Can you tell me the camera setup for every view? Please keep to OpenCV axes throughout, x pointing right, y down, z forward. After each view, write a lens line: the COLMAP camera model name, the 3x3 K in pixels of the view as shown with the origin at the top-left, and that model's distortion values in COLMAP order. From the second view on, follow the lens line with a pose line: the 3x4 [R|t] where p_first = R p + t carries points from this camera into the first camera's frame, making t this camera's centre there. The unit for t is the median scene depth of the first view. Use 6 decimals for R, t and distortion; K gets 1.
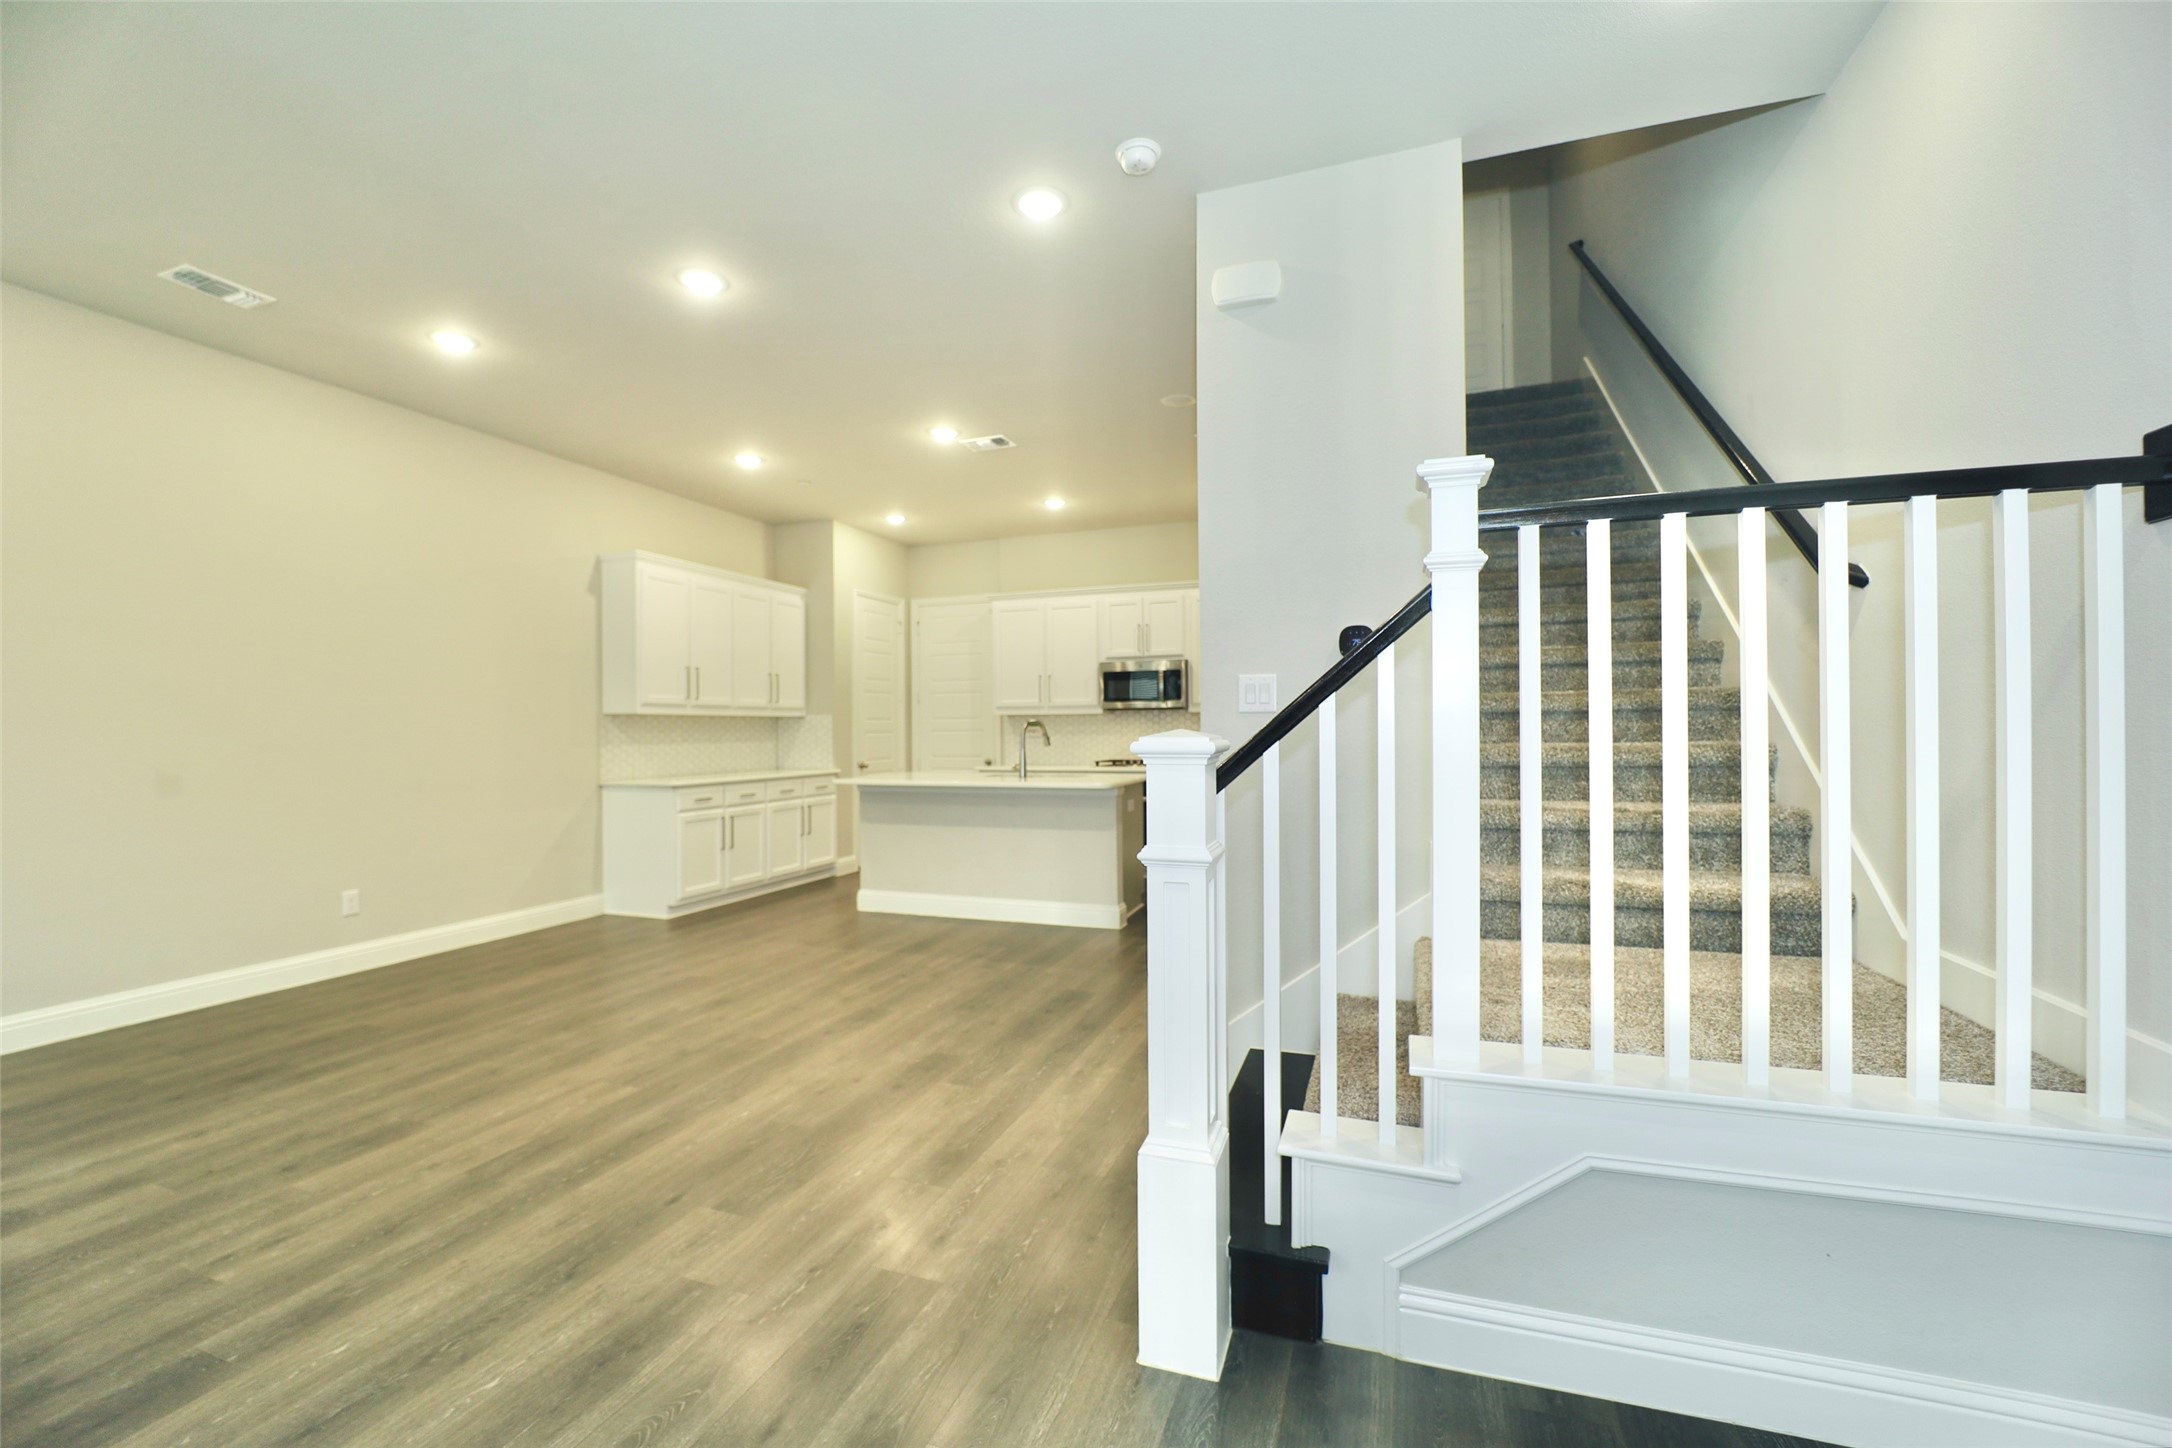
lens RADIAL K [[899.4, 0, 1082.6], [0, 899.4, 735.7], [0, 0, 1]] dist [-0.023678, 0.000892]
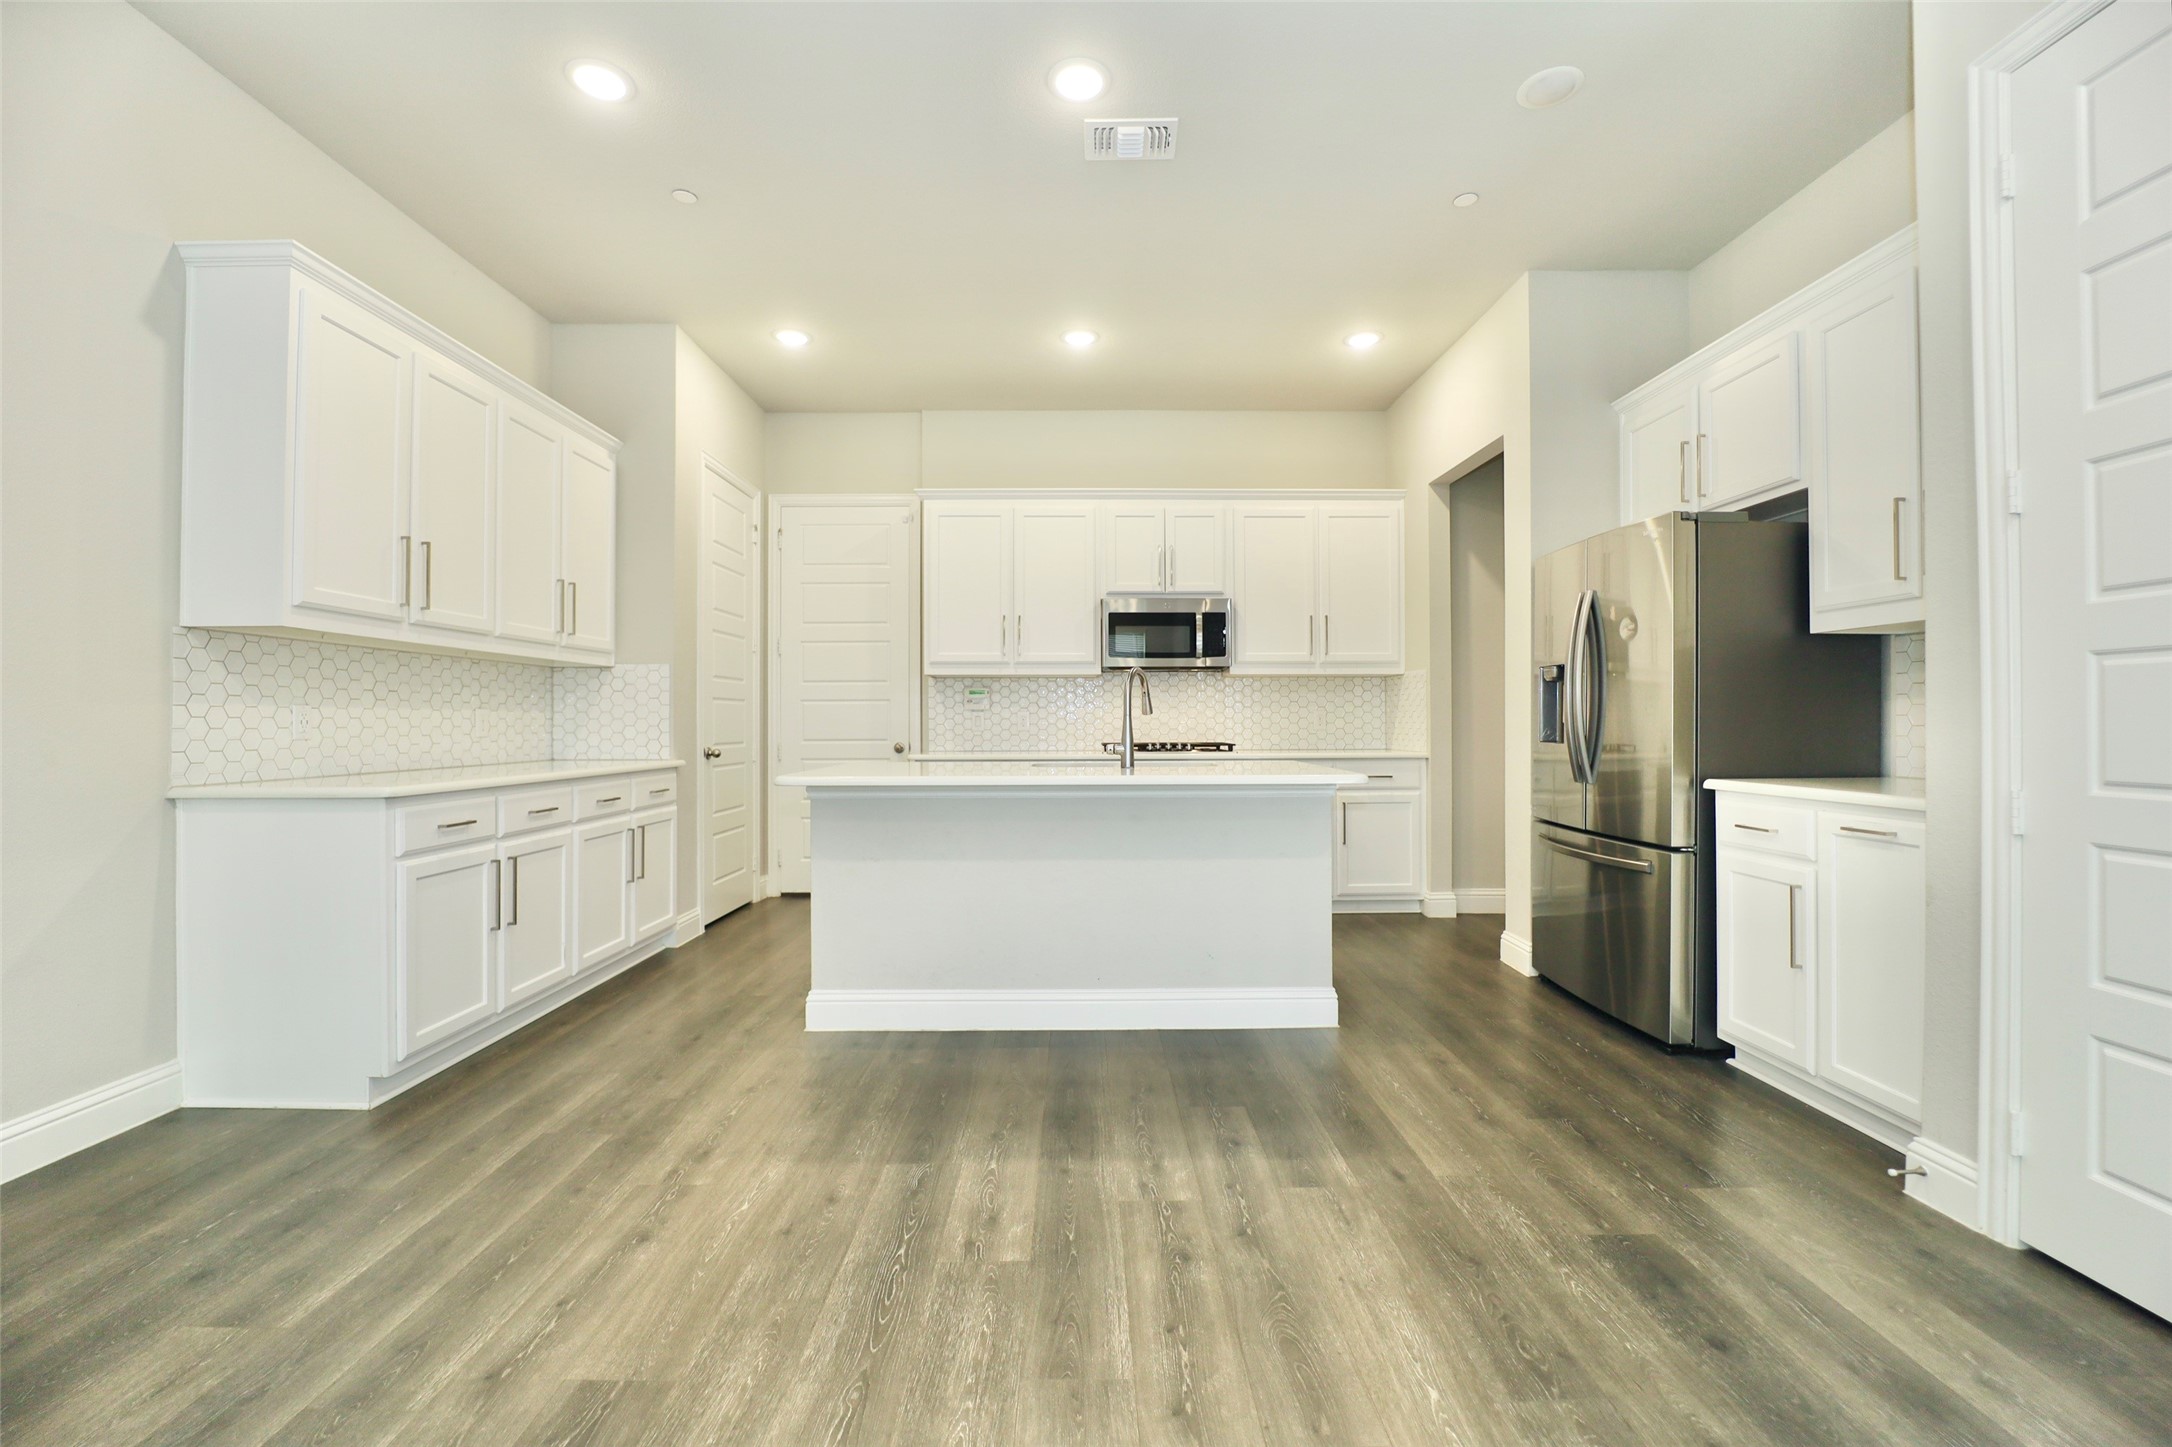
lens RADIAL K [[887.1, 0, 1095.7], [0, 887.1, 724.5], [0, 0, 1]] dist [-0.027940, 0.000036]
pose [[0.934655, 0.006520, 0.355496, -0.246240], [-0.004060, 0.999962, -0.007666, 0.020169], [-0.355532, 0.005722, 0.934646, 0.418016]]
